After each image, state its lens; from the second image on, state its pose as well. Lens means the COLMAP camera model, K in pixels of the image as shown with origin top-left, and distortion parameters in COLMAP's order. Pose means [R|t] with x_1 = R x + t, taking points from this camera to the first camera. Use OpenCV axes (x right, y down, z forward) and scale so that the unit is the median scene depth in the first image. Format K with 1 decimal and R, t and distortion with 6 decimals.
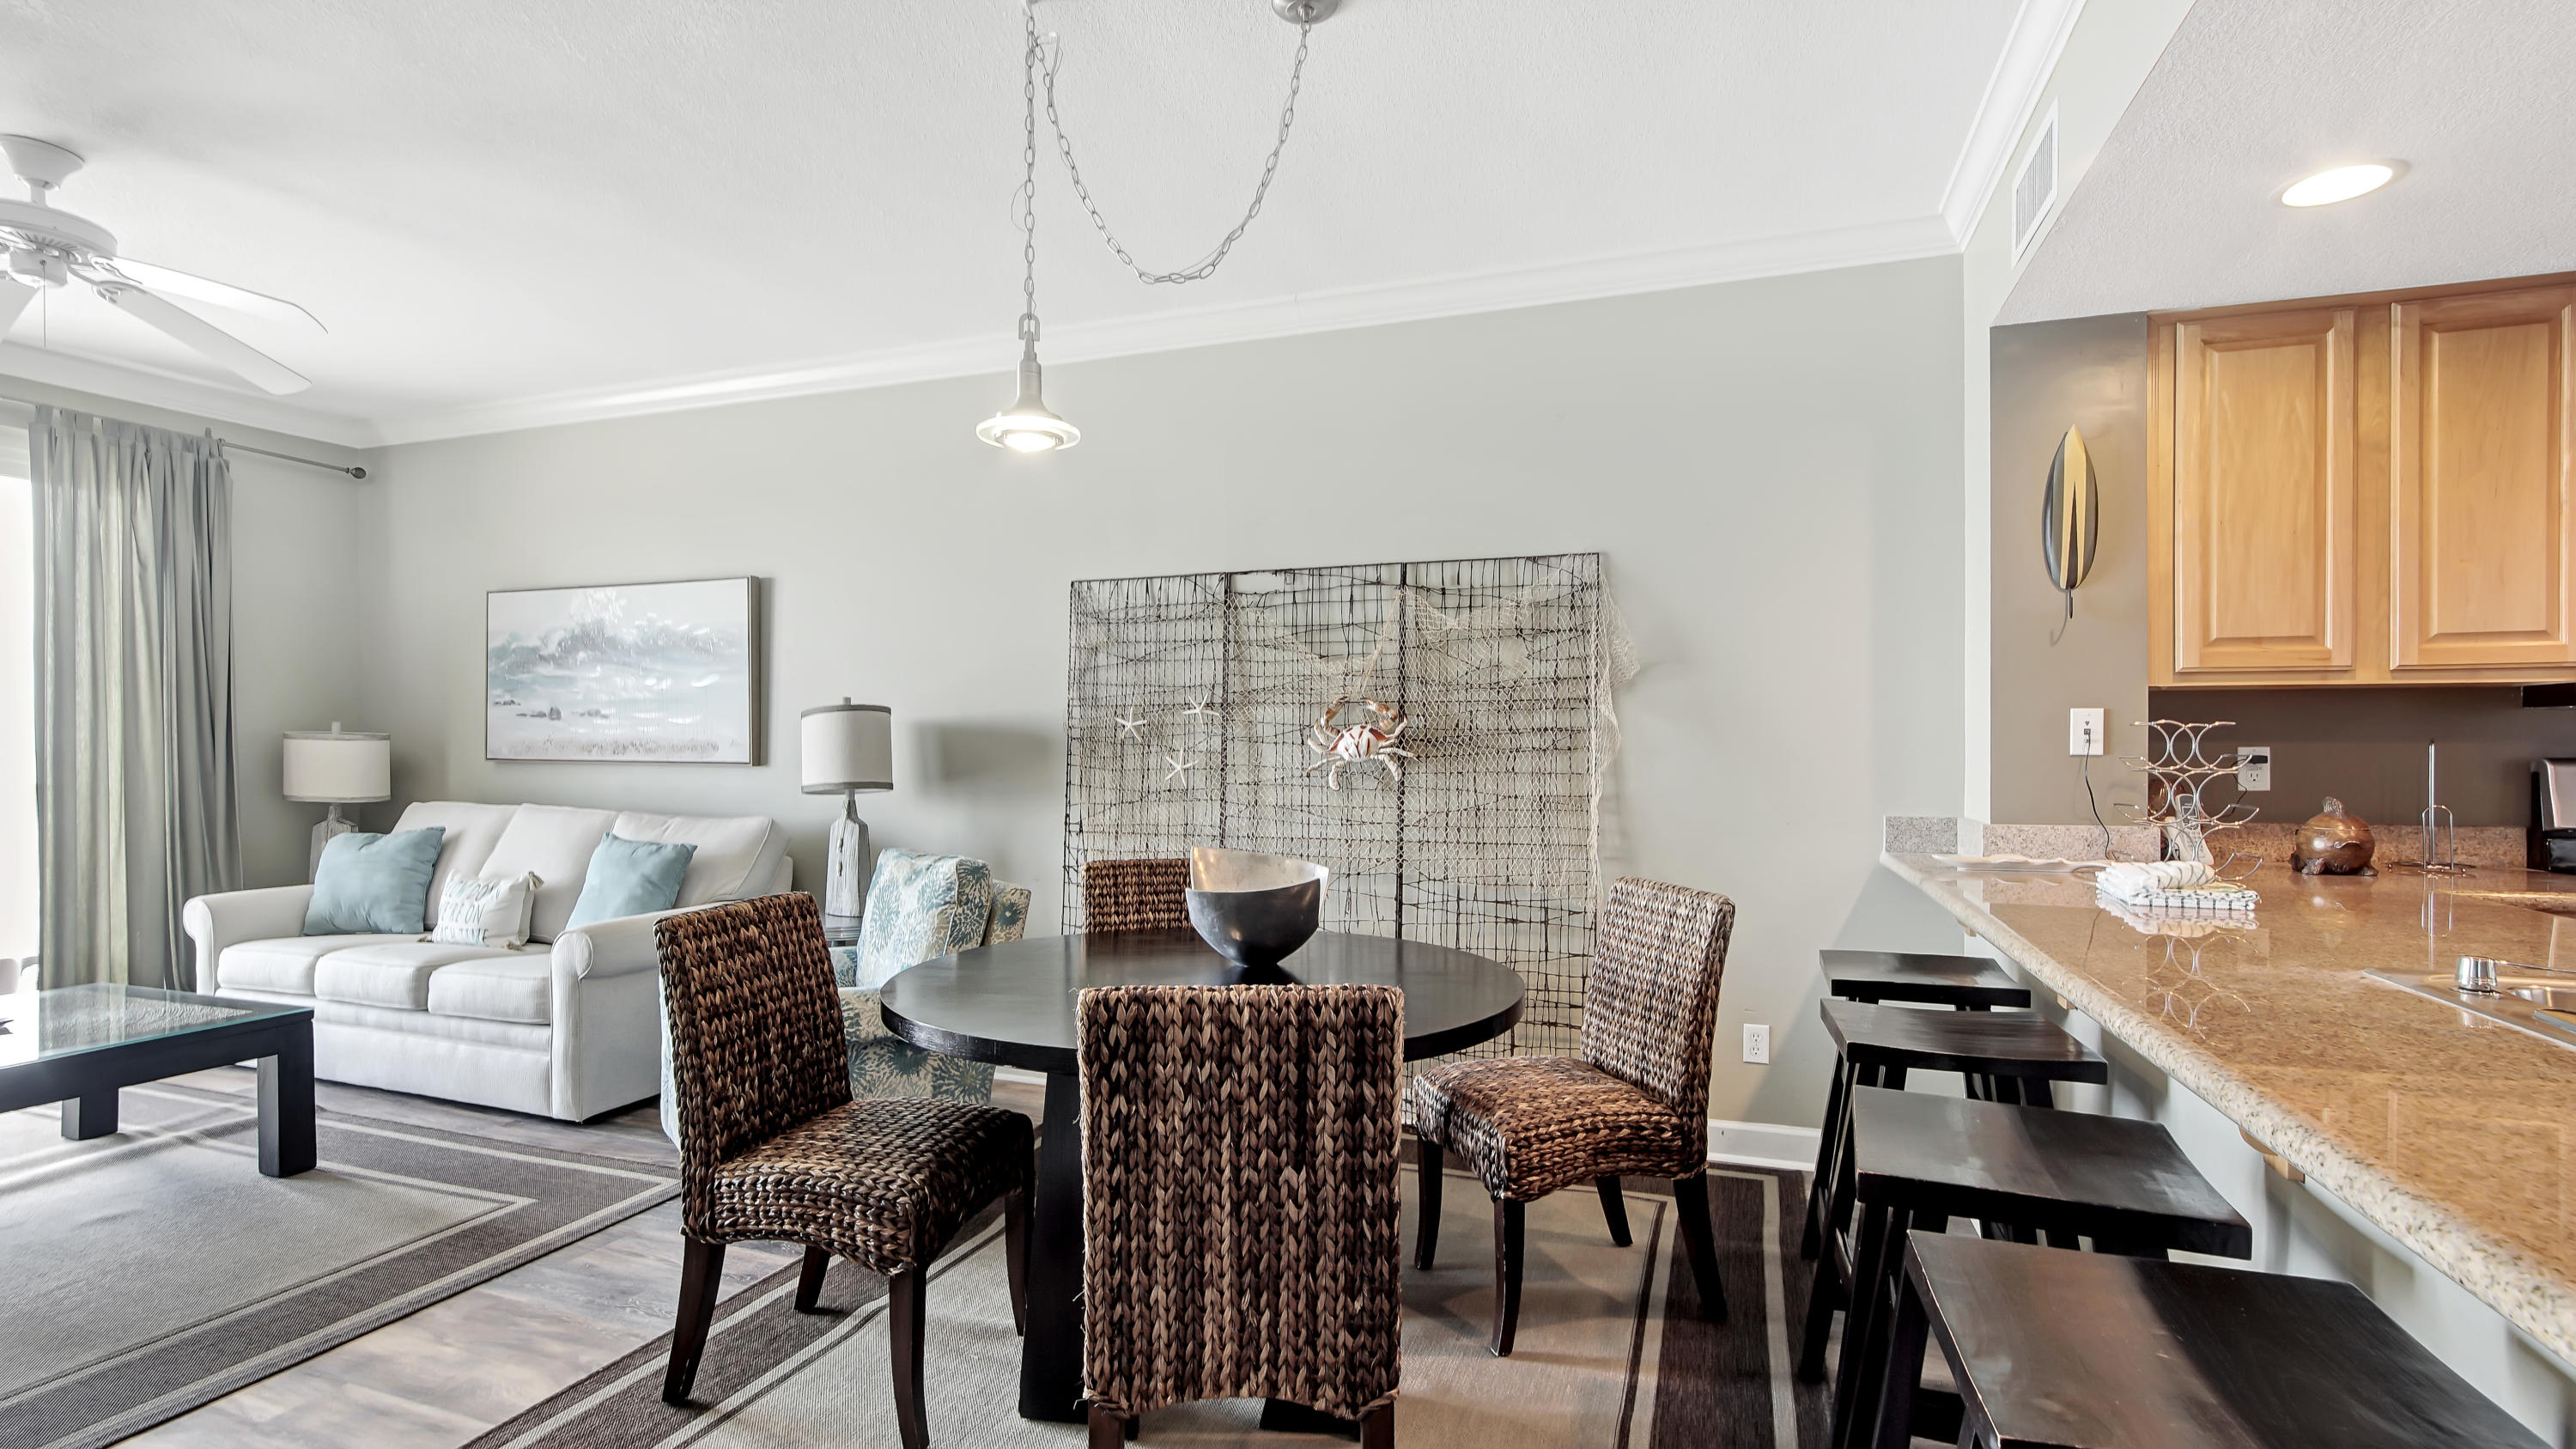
lens RADIAL K [[1193.5, 0, 1287.3], [0, 1193.5, 748.6], [0, 0, 1]] dist [-0.014299, 0.004911]
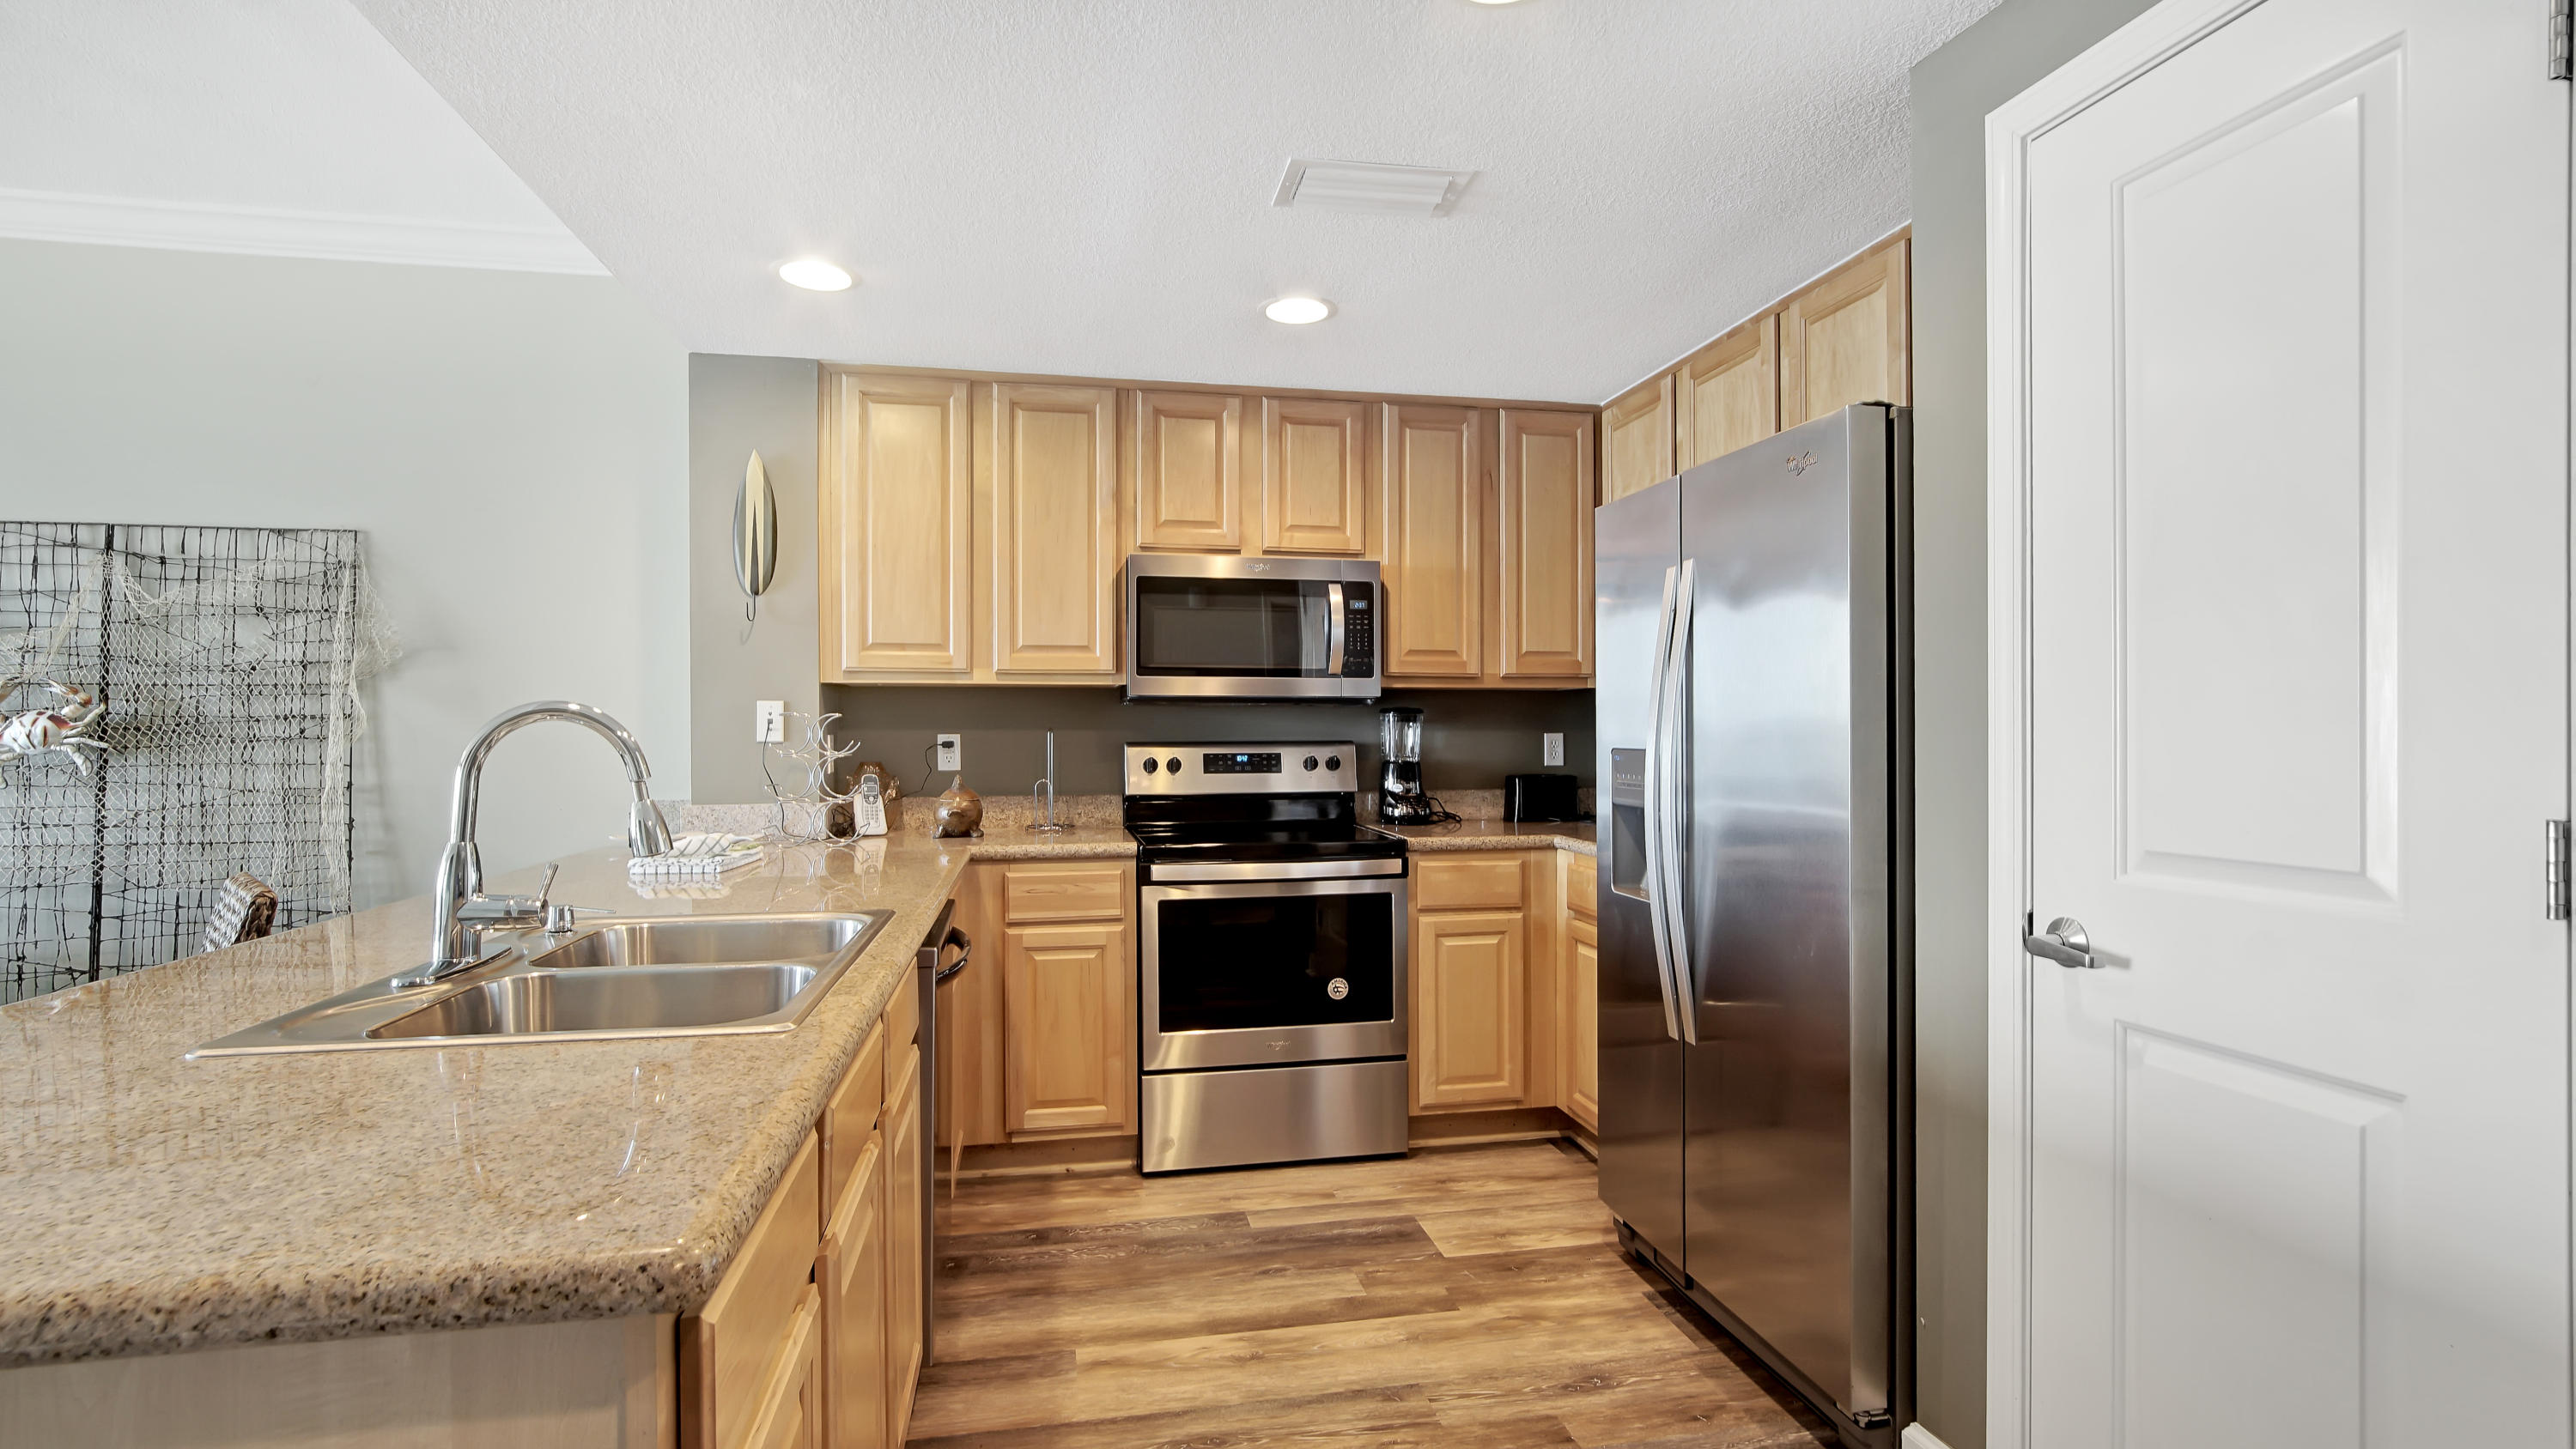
lens RADIAL K [[1193.2, 0, 1288.9], [0, 1193.2, 743.9], [0, 0, 1]] dist [-0.014299, 0.004911]
pose [[0.855596, -0.005701, 0.517613, 0.369009], [0.003675, 0.999981, 0.004940, 0.002820], [-0.517632, -0.002324, 0.855600, -0.170674]]
